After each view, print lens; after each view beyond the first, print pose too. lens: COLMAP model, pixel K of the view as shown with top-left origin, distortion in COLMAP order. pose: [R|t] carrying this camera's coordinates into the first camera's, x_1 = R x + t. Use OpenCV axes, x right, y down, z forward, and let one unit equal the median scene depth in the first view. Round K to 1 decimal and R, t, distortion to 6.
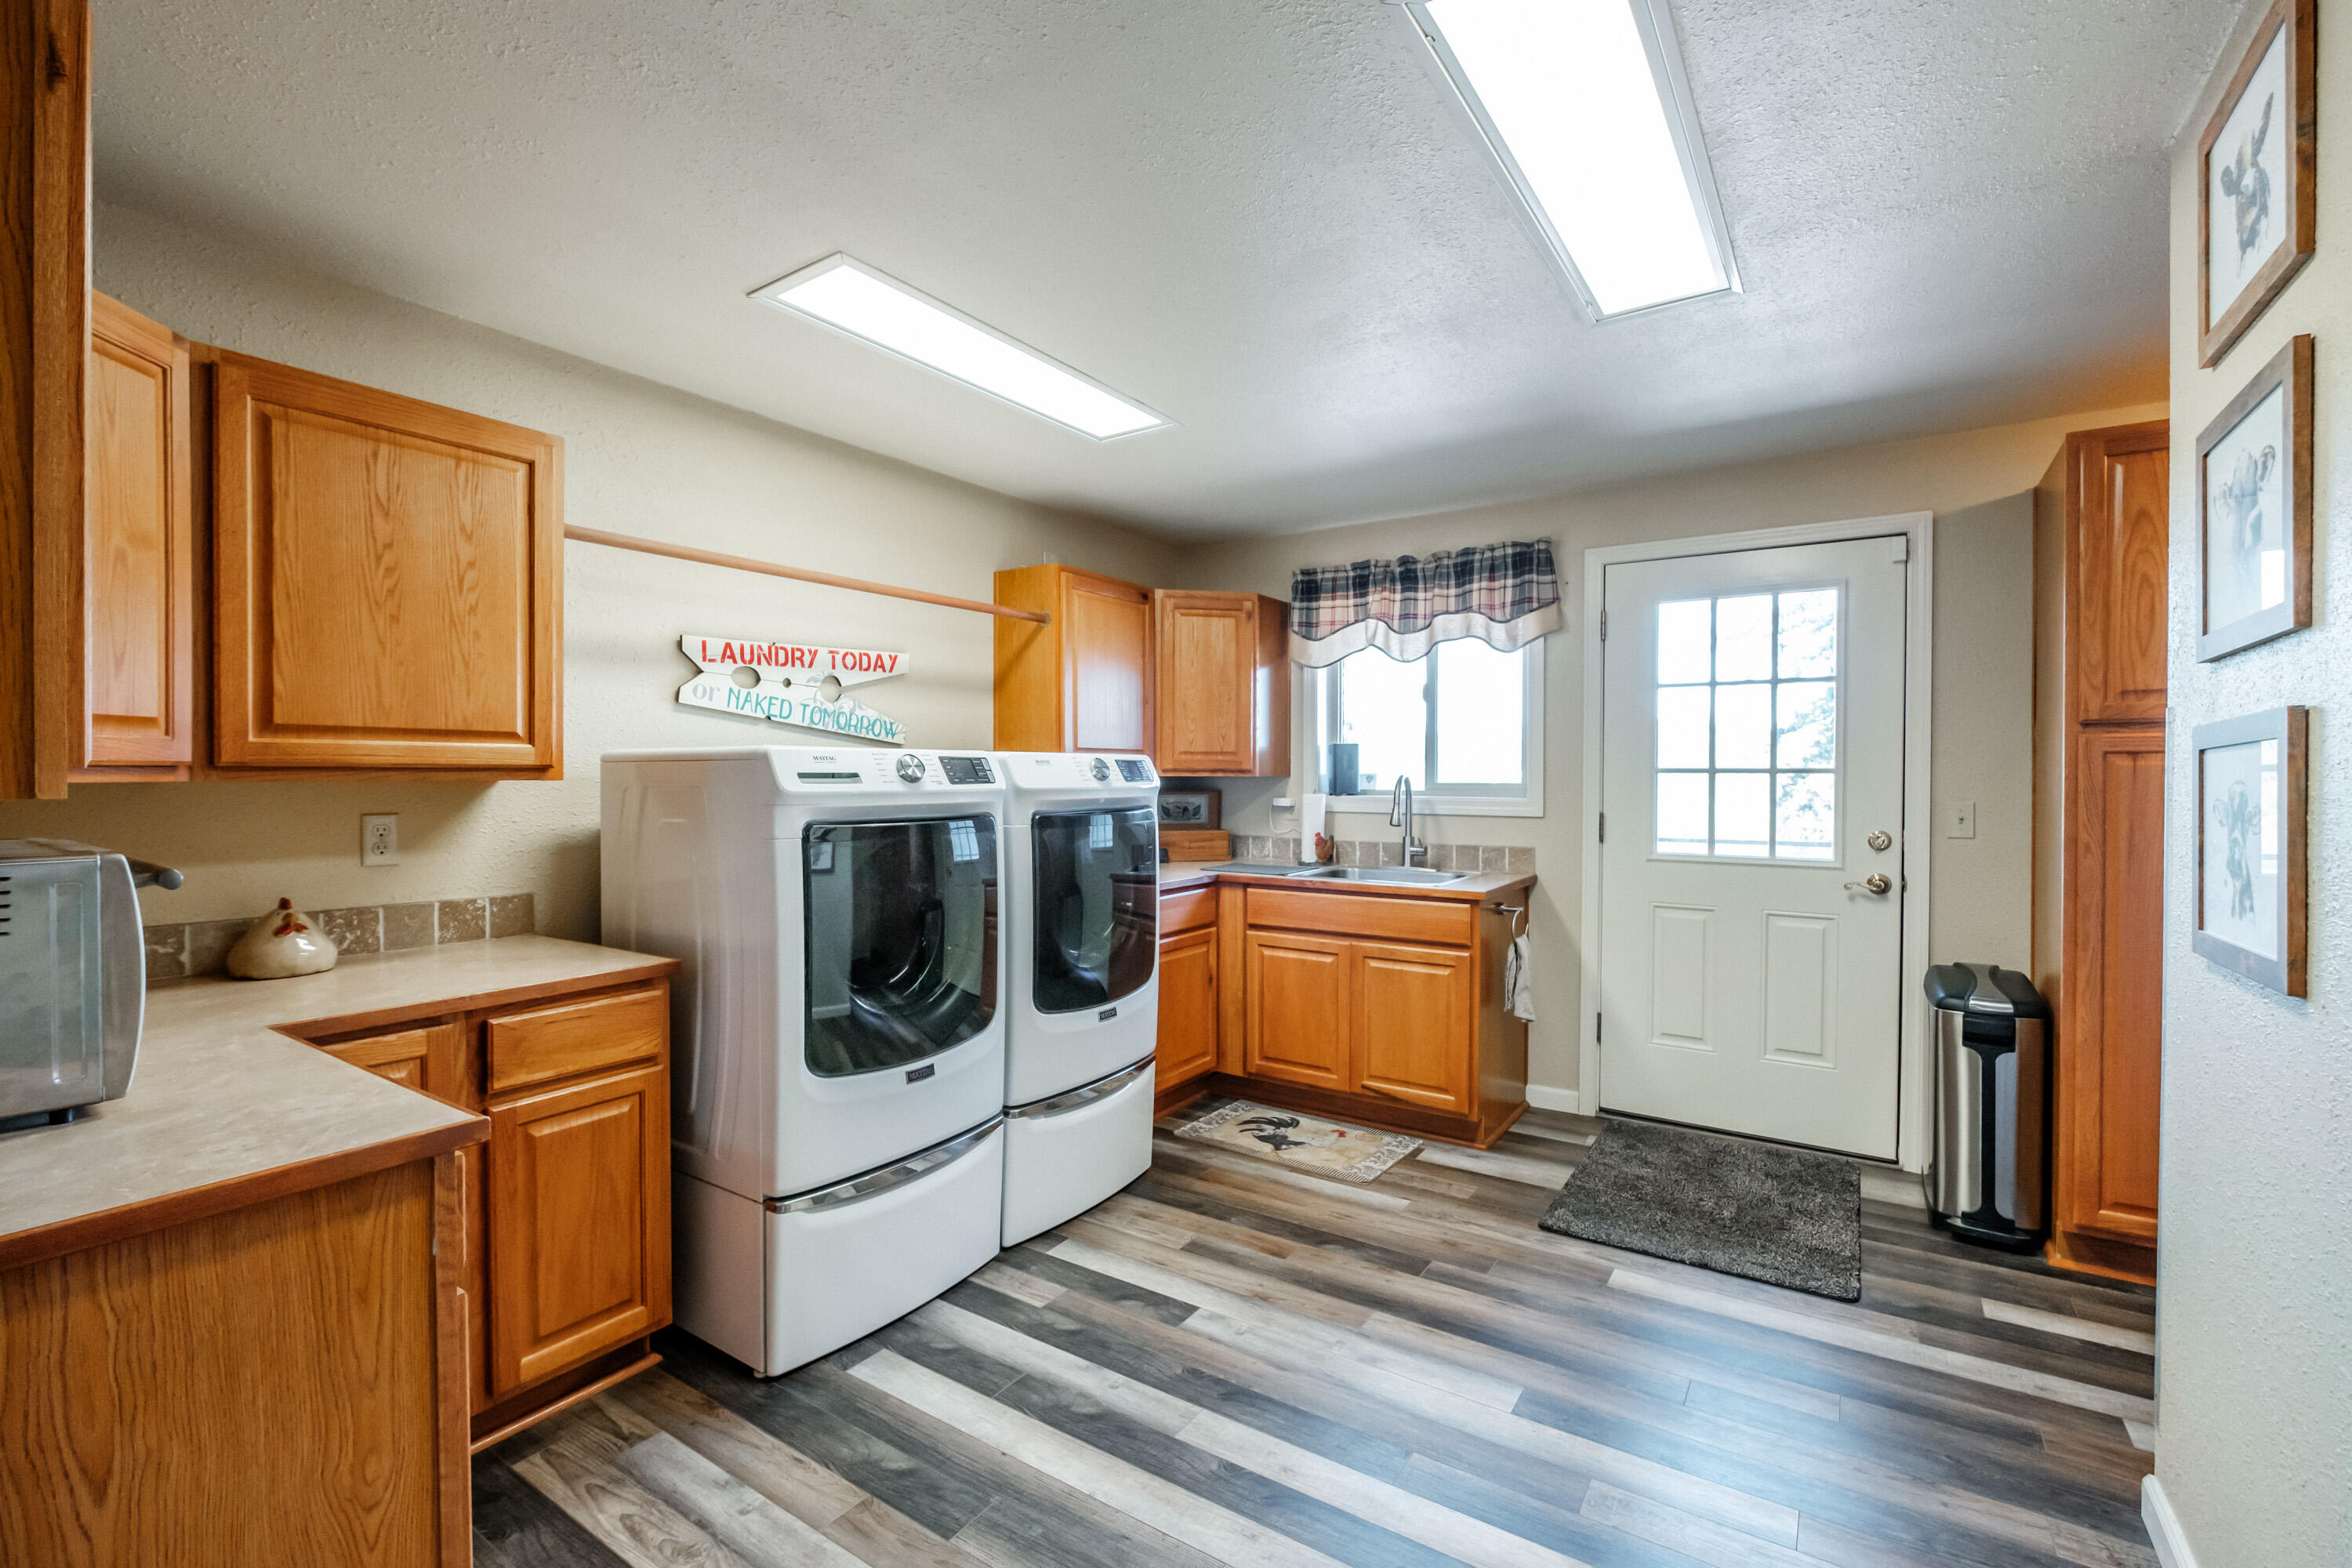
lens RADIAL K [[1014.9, 0, 1174.8], [0, 1014.9, 775.3], [0, 0, 1]] dist [0.002870, 0.000595]
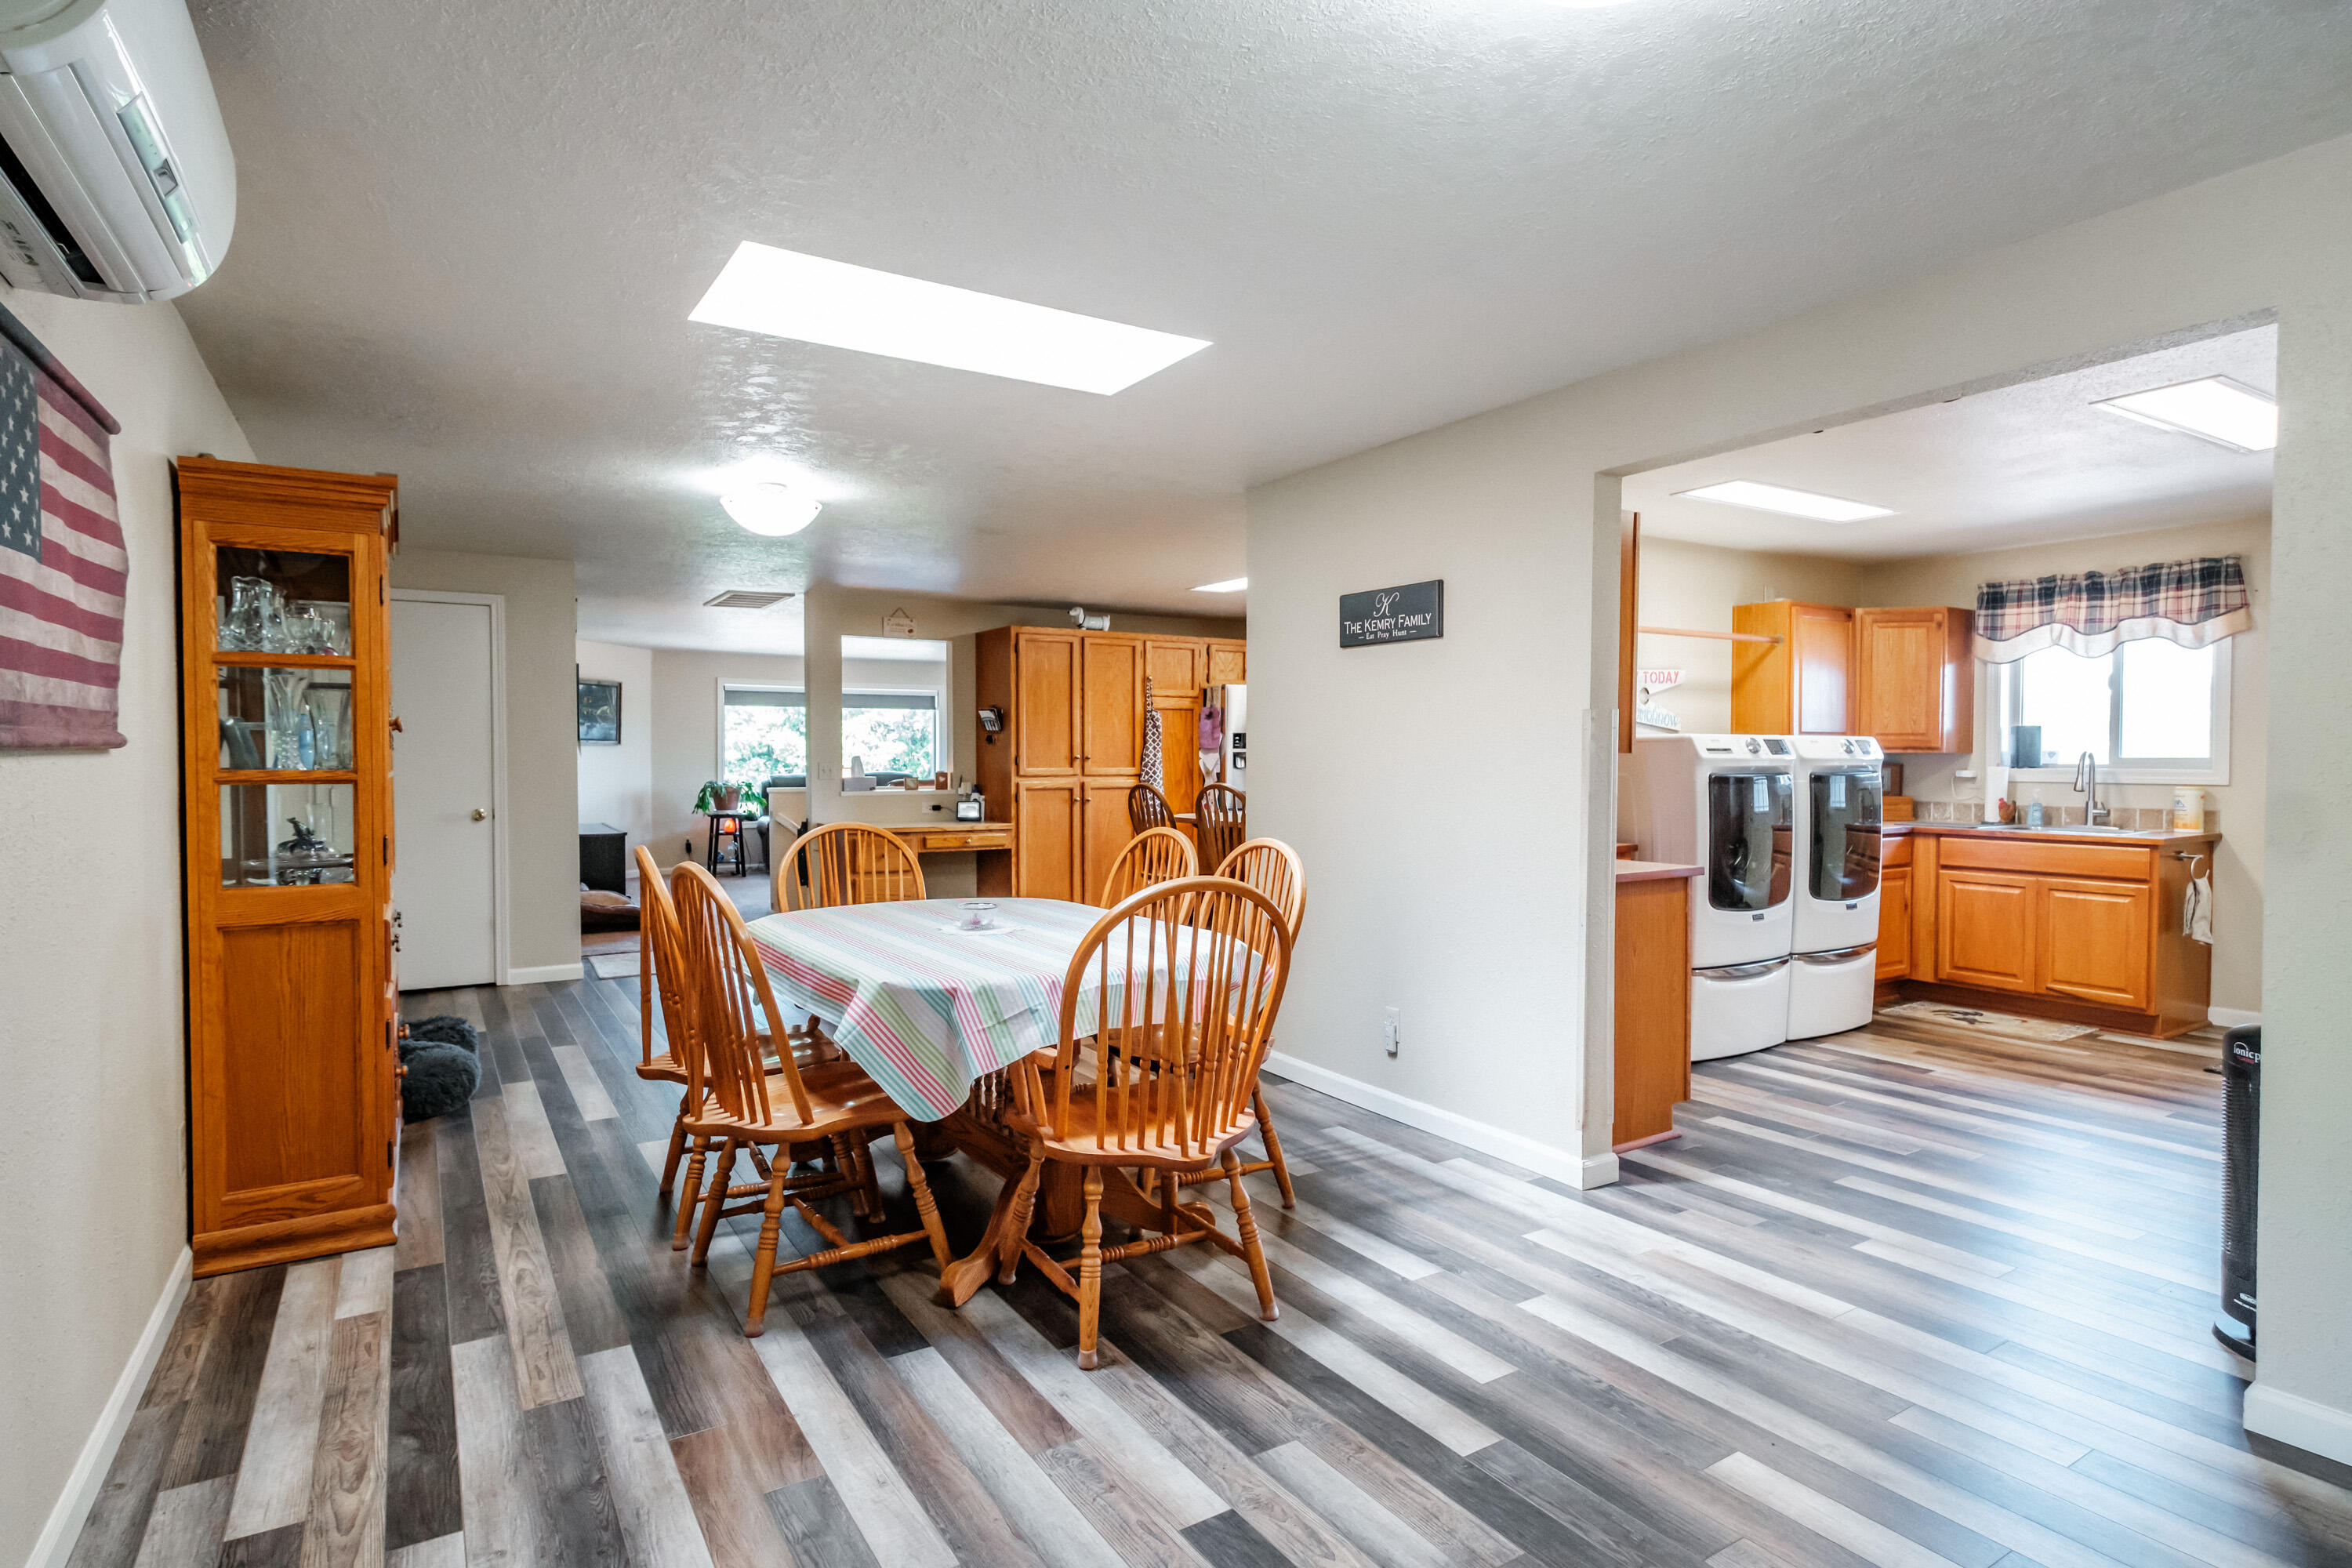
lens RADIAL K [[1205.5, 0, 1175.5], [0, 1205.5, 781.3], [0, 0, 1]] dist [0.002327, 0.001149]
pose [[0.913958, 0.007539, -0.405740, -0.197000], [0.000106, 0.999823, 0.018816, 0.009282], [0.405810, -0.017239, 0.913795, -0.812338]]
